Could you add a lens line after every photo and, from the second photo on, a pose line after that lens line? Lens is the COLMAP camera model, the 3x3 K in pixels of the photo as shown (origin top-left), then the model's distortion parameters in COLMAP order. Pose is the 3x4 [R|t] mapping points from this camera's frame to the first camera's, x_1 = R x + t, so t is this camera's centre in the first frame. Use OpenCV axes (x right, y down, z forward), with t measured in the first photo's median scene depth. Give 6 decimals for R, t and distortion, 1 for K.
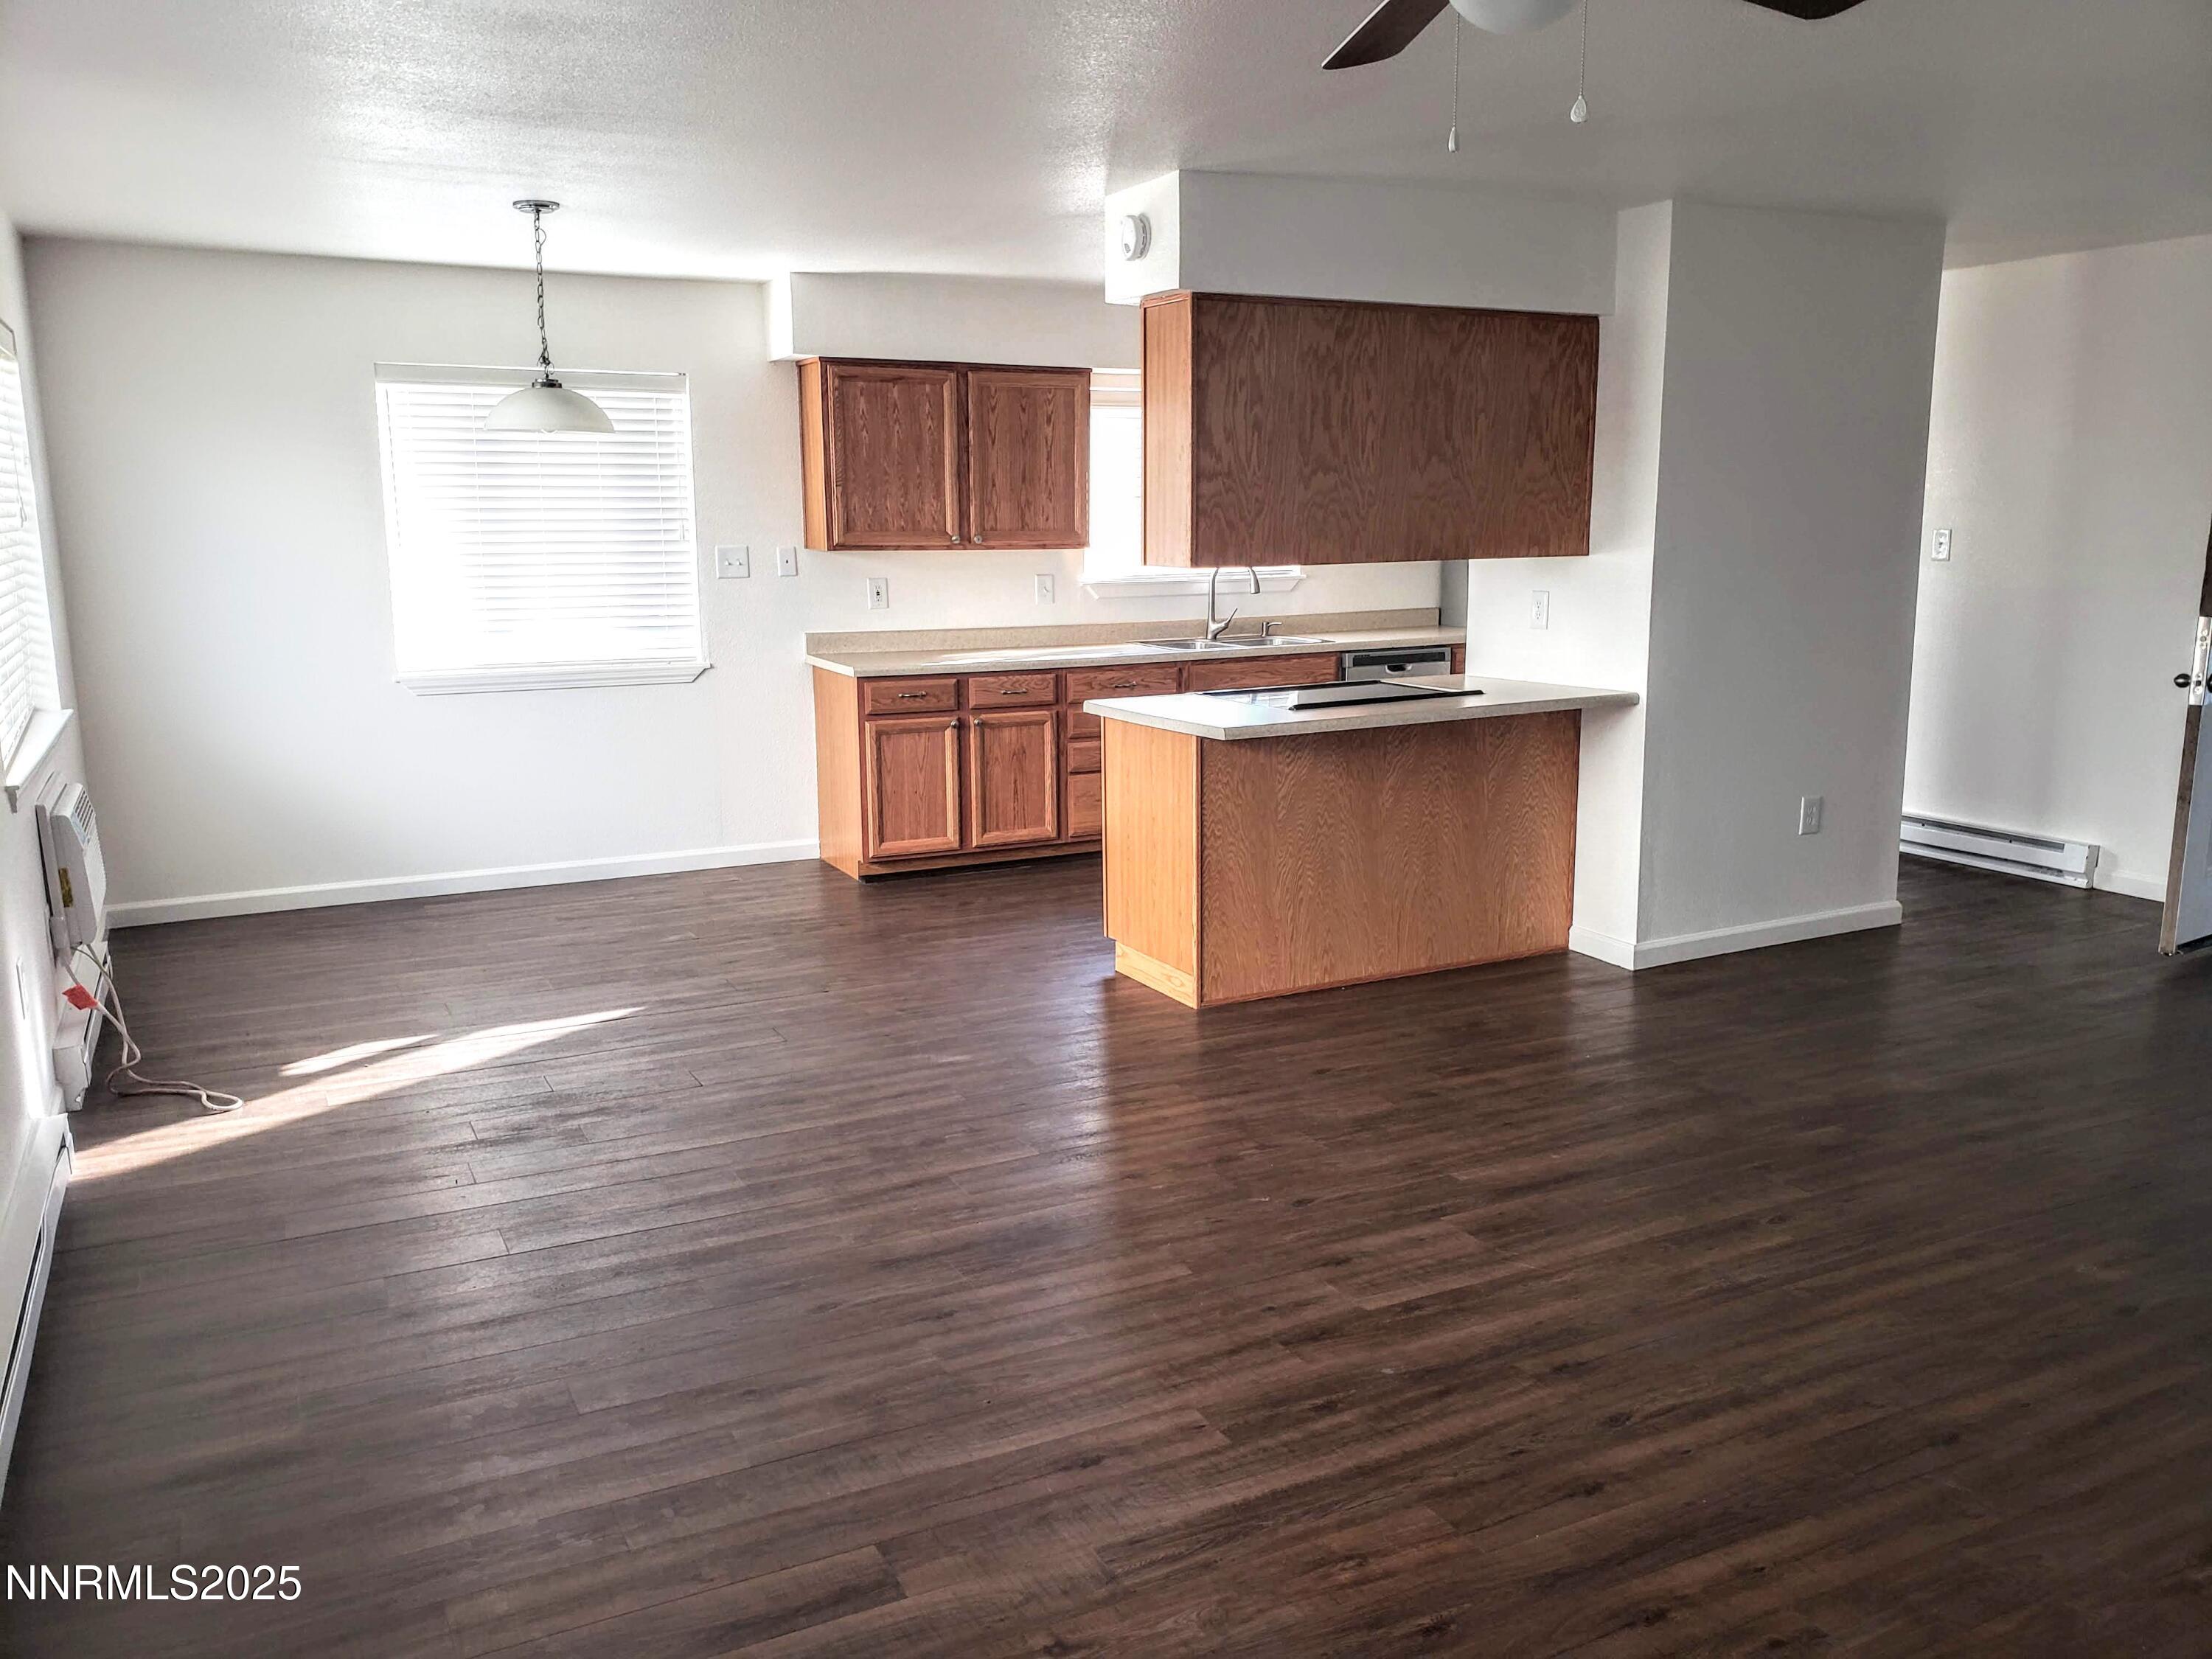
lens RADIAL K [[1703.6, 0, 1109.4], [0, 1703.6, 840.8], [0, 0, 1]] dist [0.028206, -0.015841]
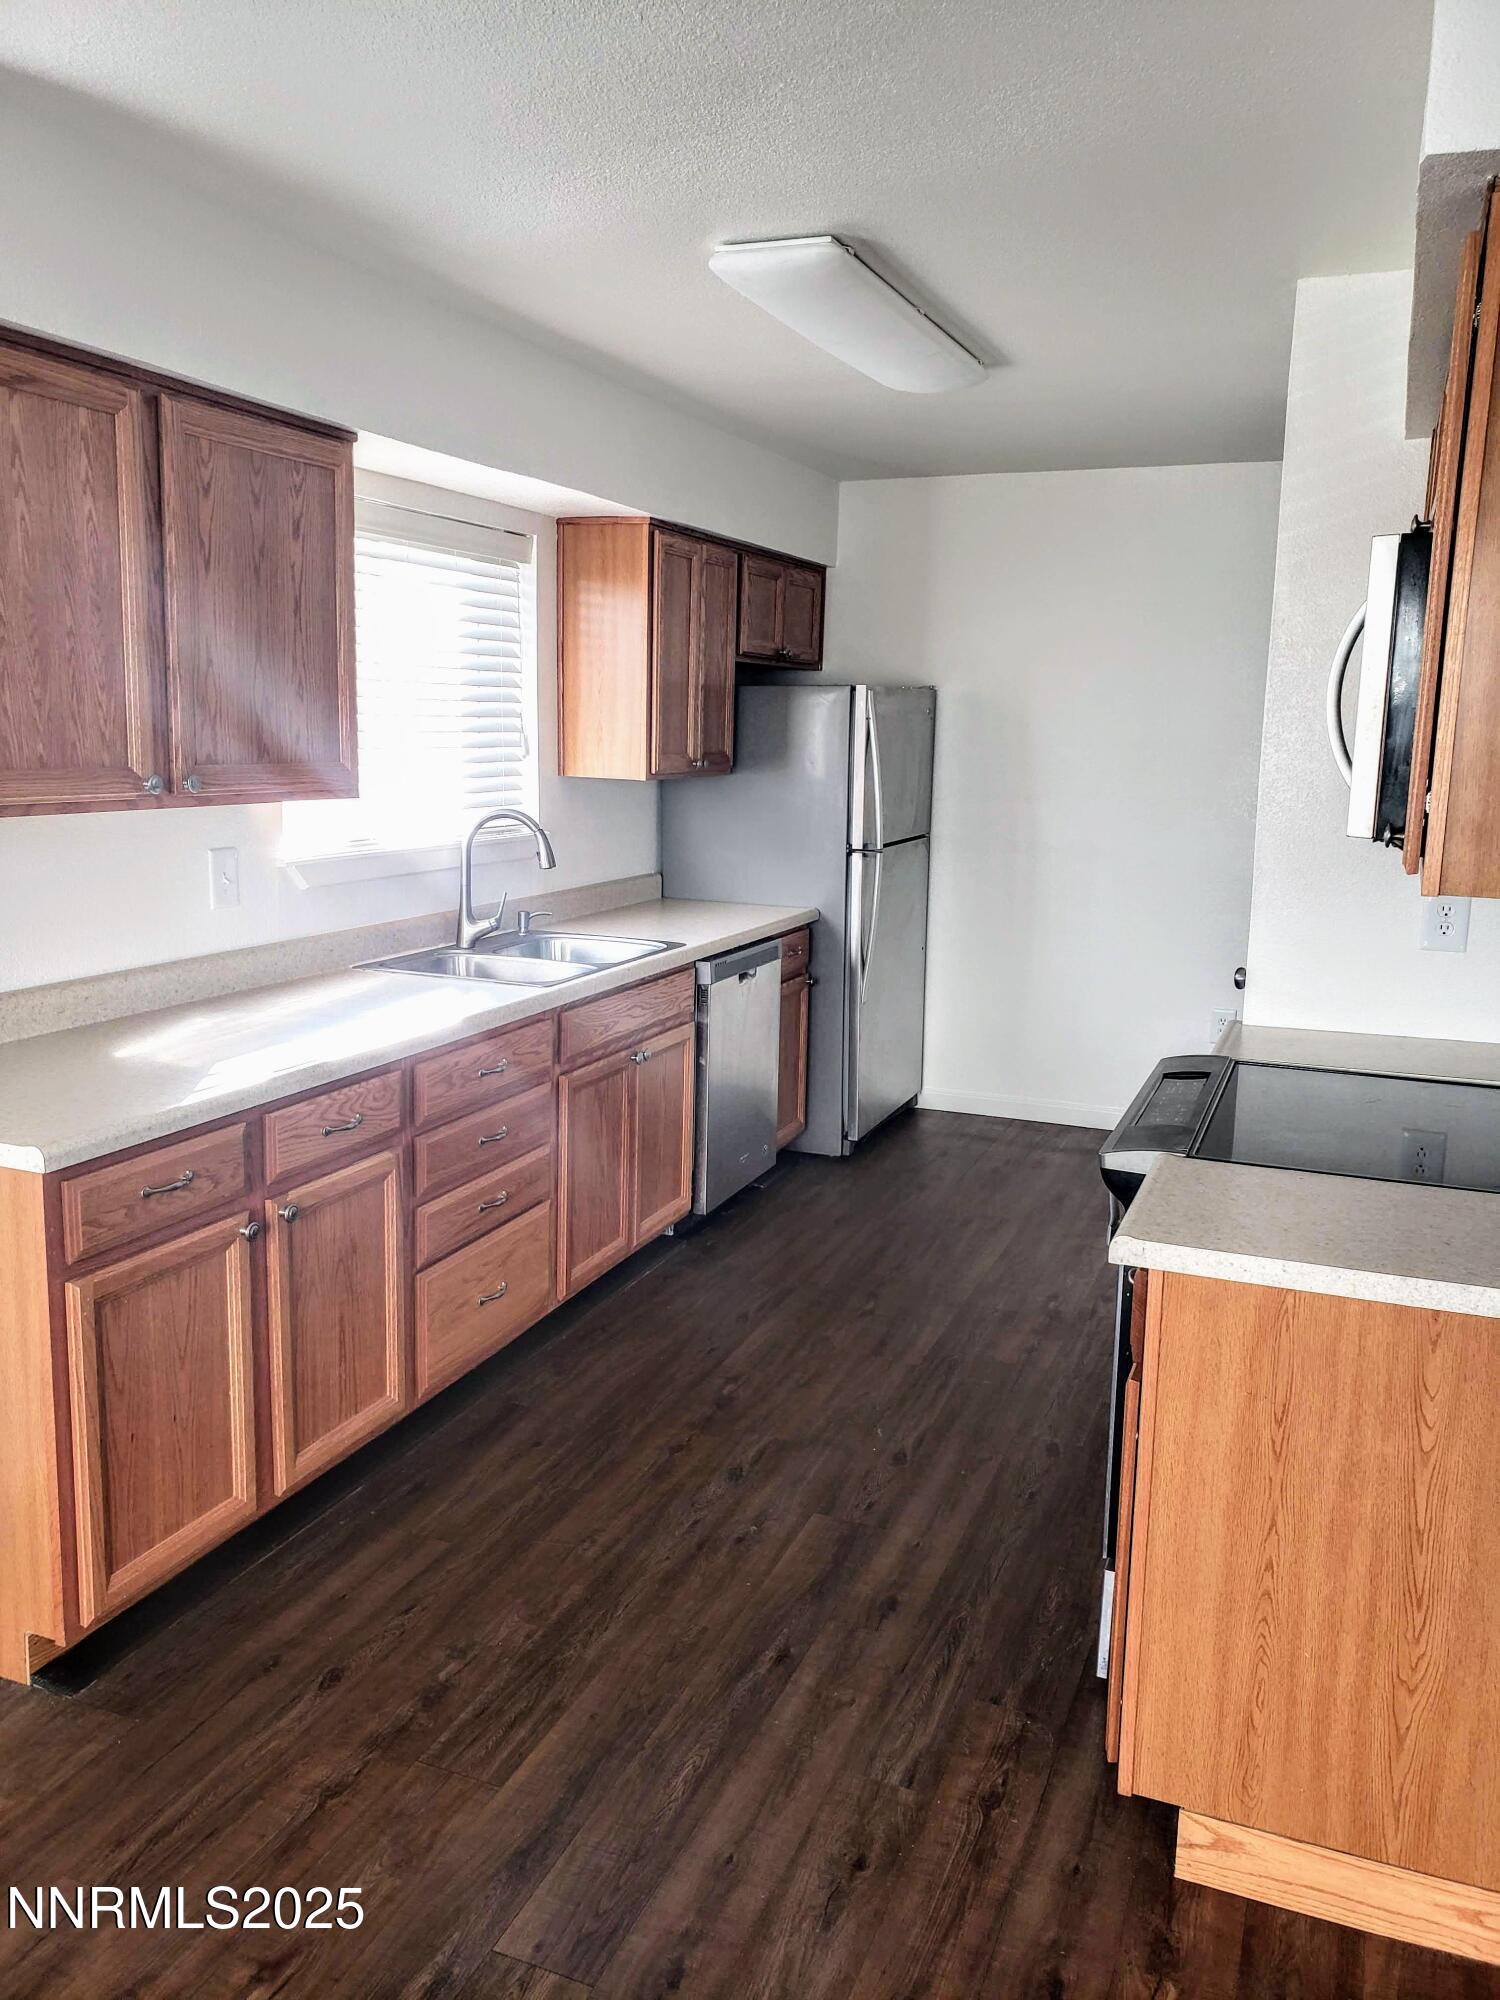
lens RADIAL K [[1593.9, 0, 759.7], [0, 1593.9, 961.8], [0, 0, 1]] dist [0.052191, -0.013382]
pose [[0.750475, -0.079202, 0.656135, -0.246393], [0.097224, 0.995222, 0.008929, -0.123709], [-0.653708, 0.057091, 0.754590, 0.609583]]
